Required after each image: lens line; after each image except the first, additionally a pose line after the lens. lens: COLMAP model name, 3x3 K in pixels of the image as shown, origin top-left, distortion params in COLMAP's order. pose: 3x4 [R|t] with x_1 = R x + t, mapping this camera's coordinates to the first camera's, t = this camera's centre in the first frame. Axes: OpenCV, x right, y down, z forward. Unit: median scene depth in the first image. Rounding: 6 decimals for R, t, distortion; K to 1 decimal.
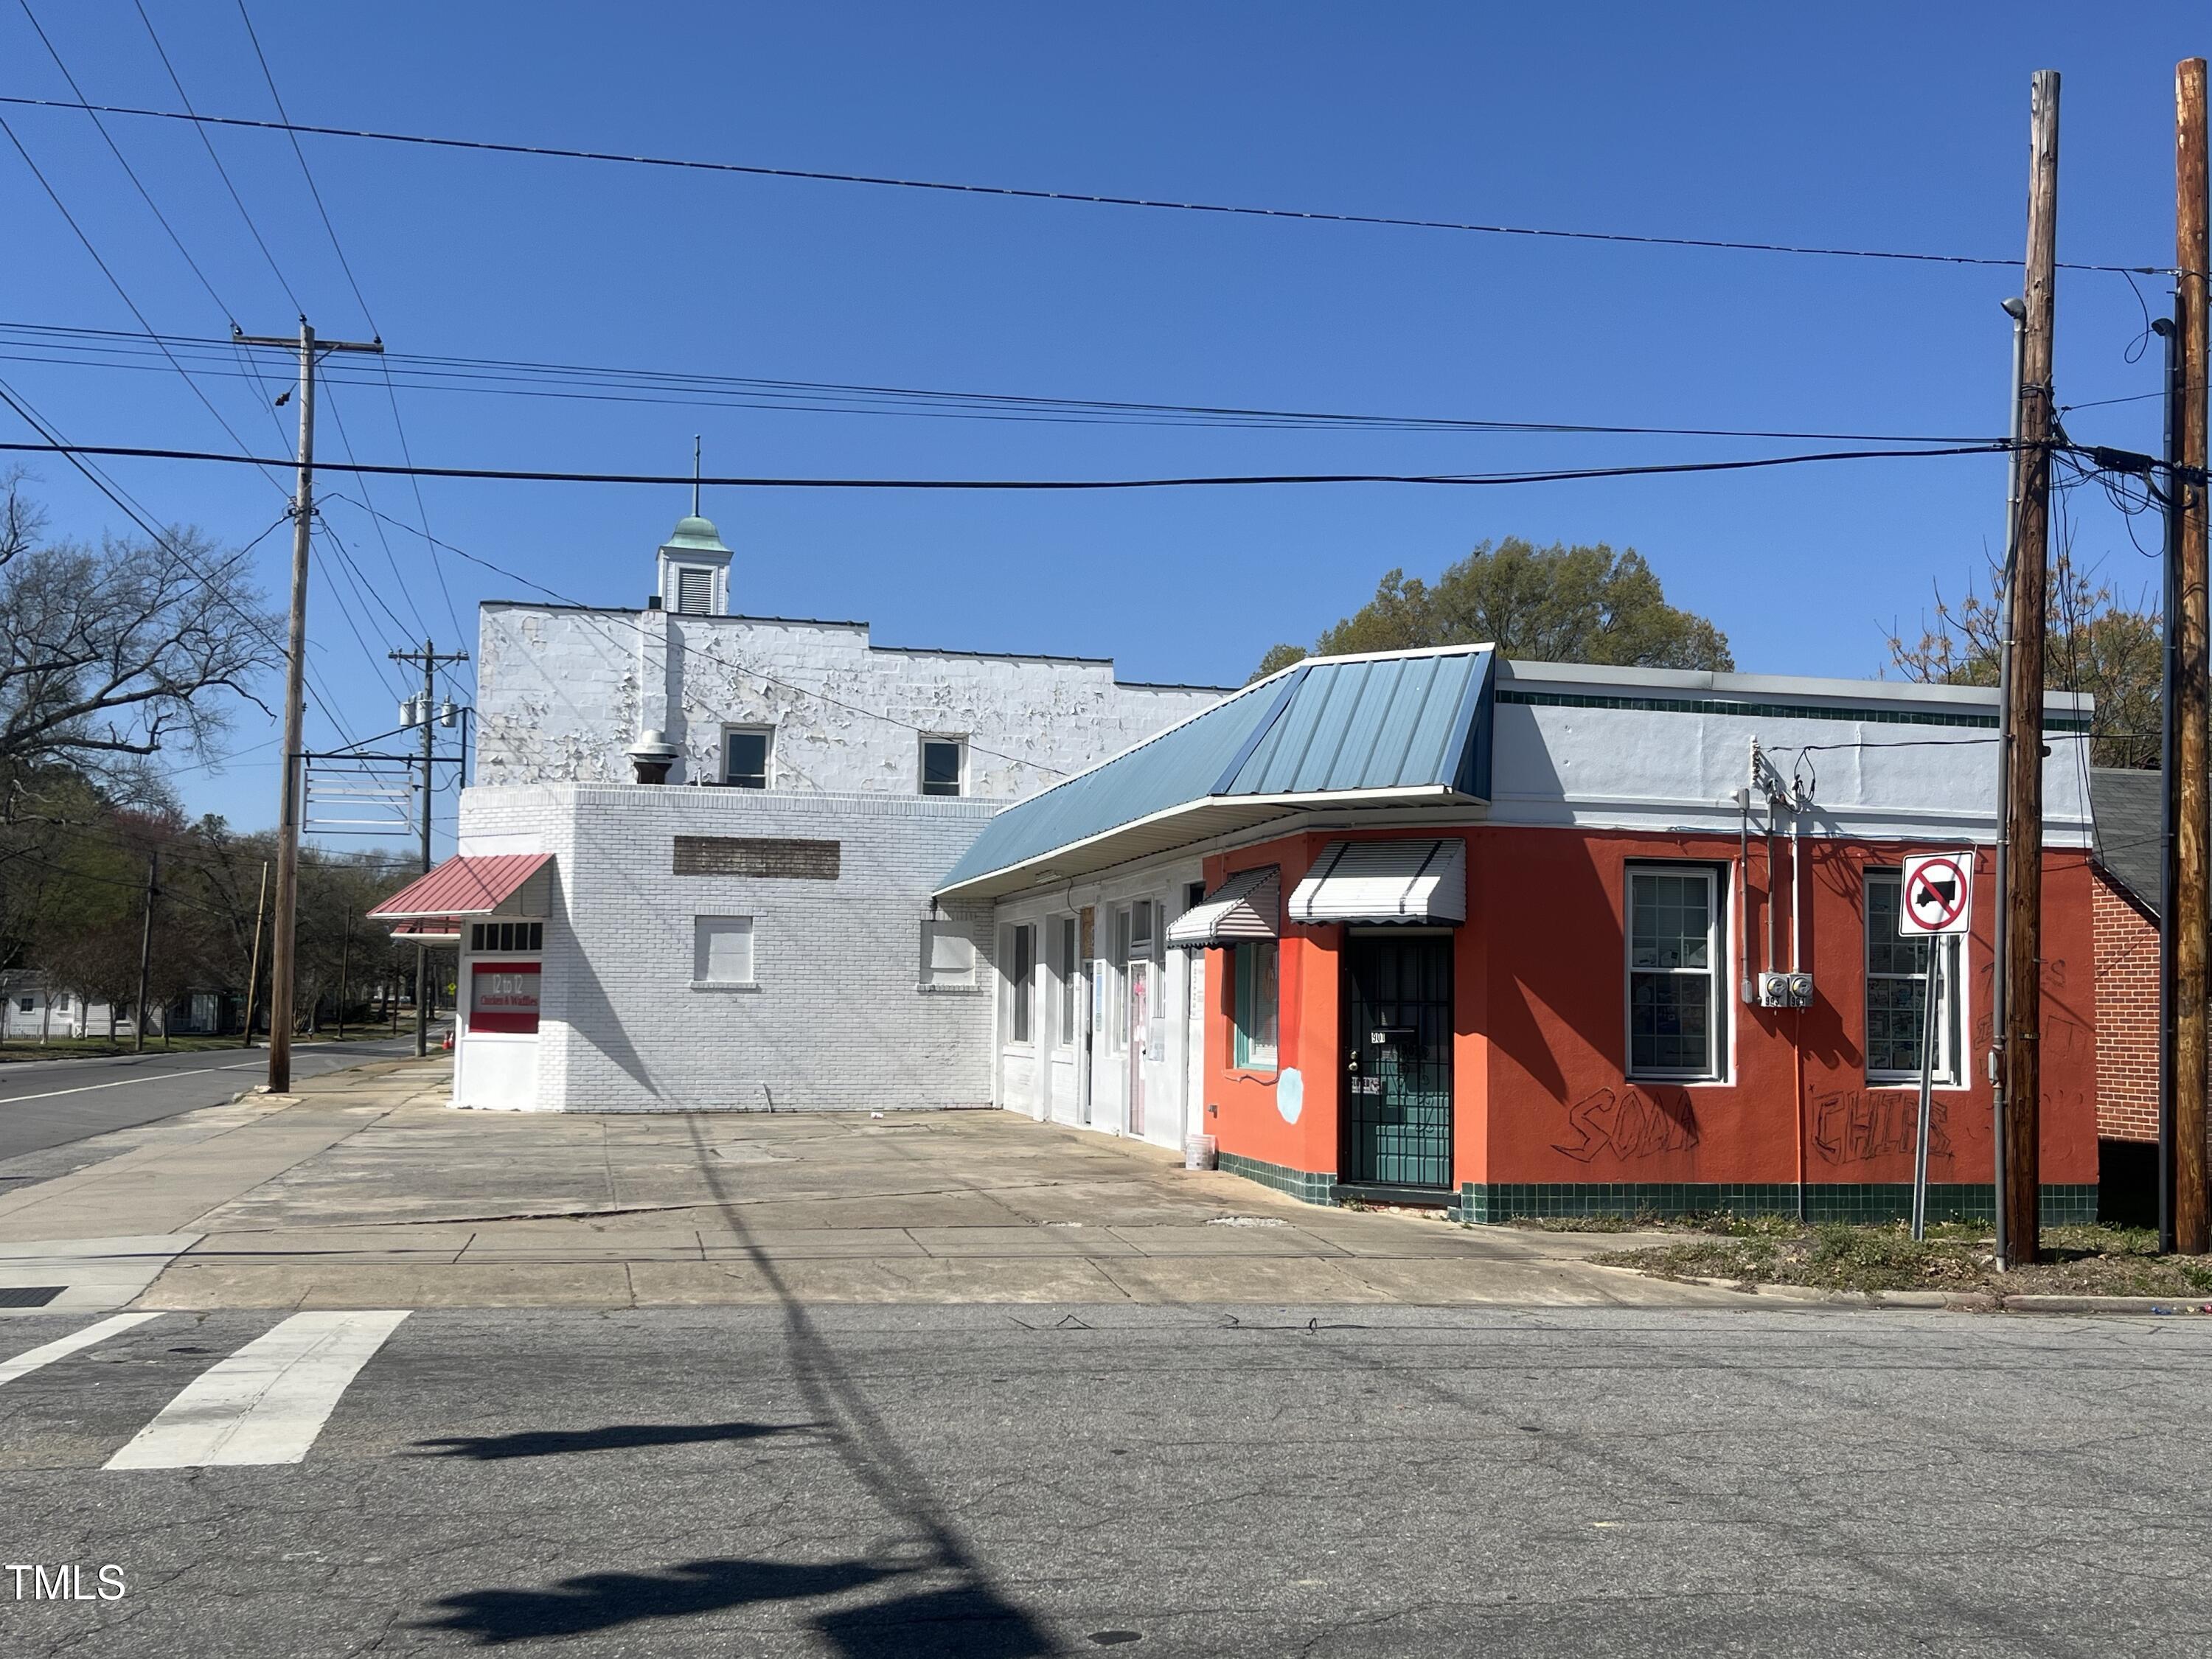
lens RADIAL K [[2143.1, 0, 1106.0], [0, 2143.1, 829.5], [0, 0, 1]] dist [0.095622, -0.000061]
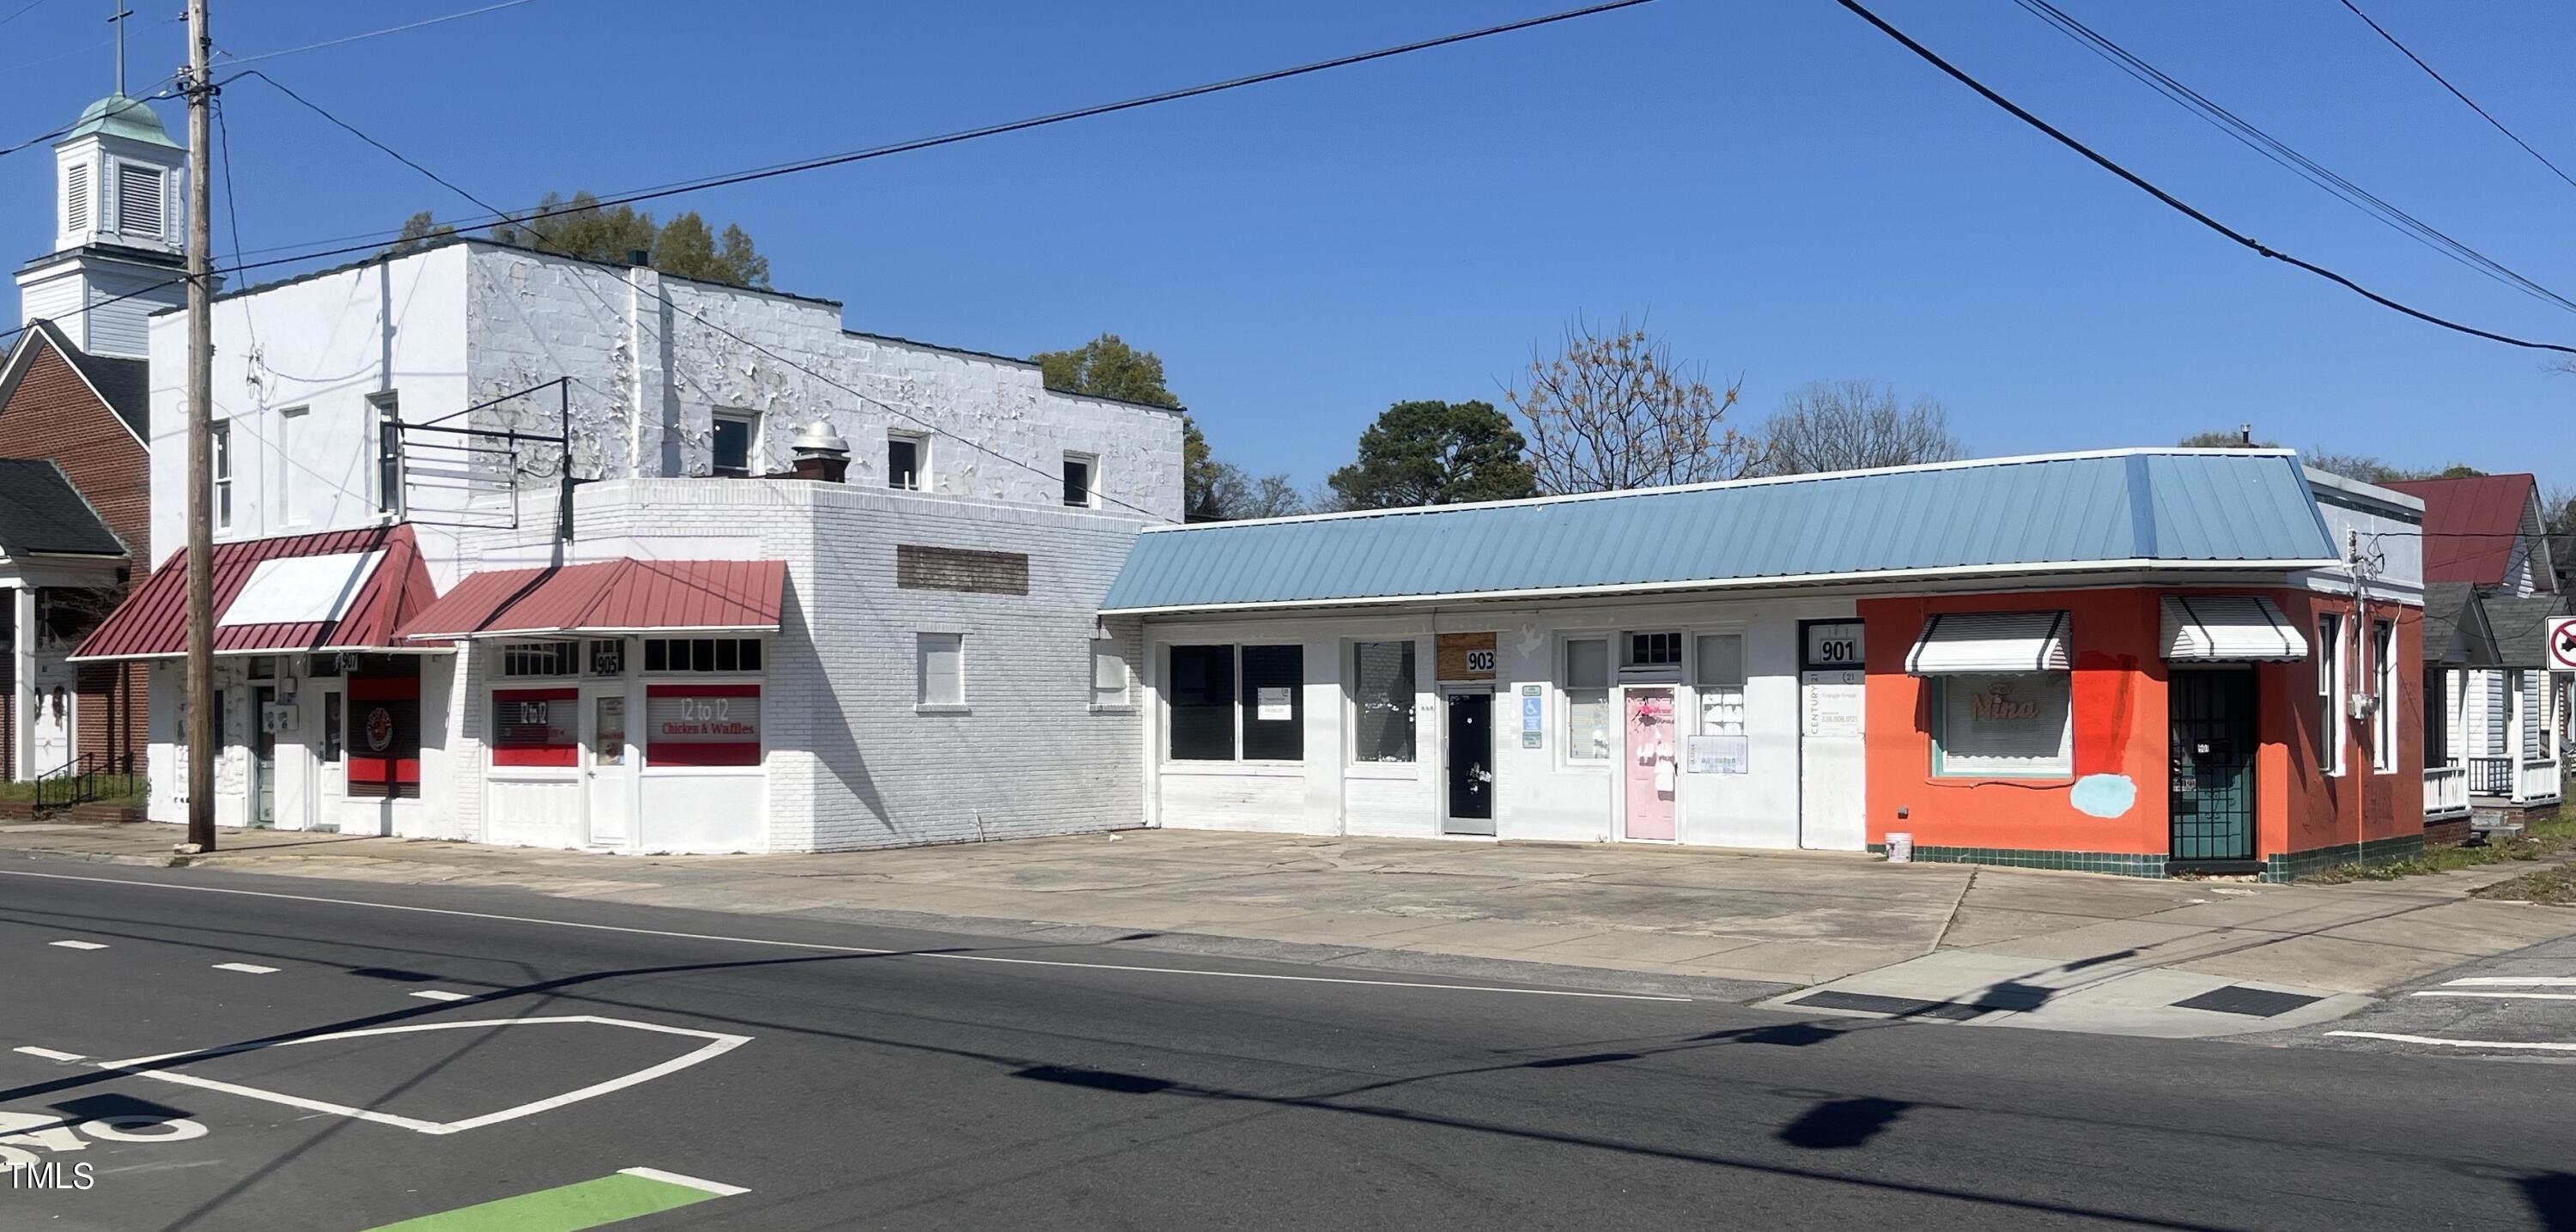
lens RADIAL K [[2276.3, 0, 1282.6], [0, 2276.3, 729.2], [0, 0, 1]] dist [0.036015, -0.005021]
pose [[0.794902, -0.019907, 0.606411, -0.646715], [-0.037326, 0.995964, 0.081622, -0.003823], [-0.605588, -0.087516, 0.790951, 0.135935]]
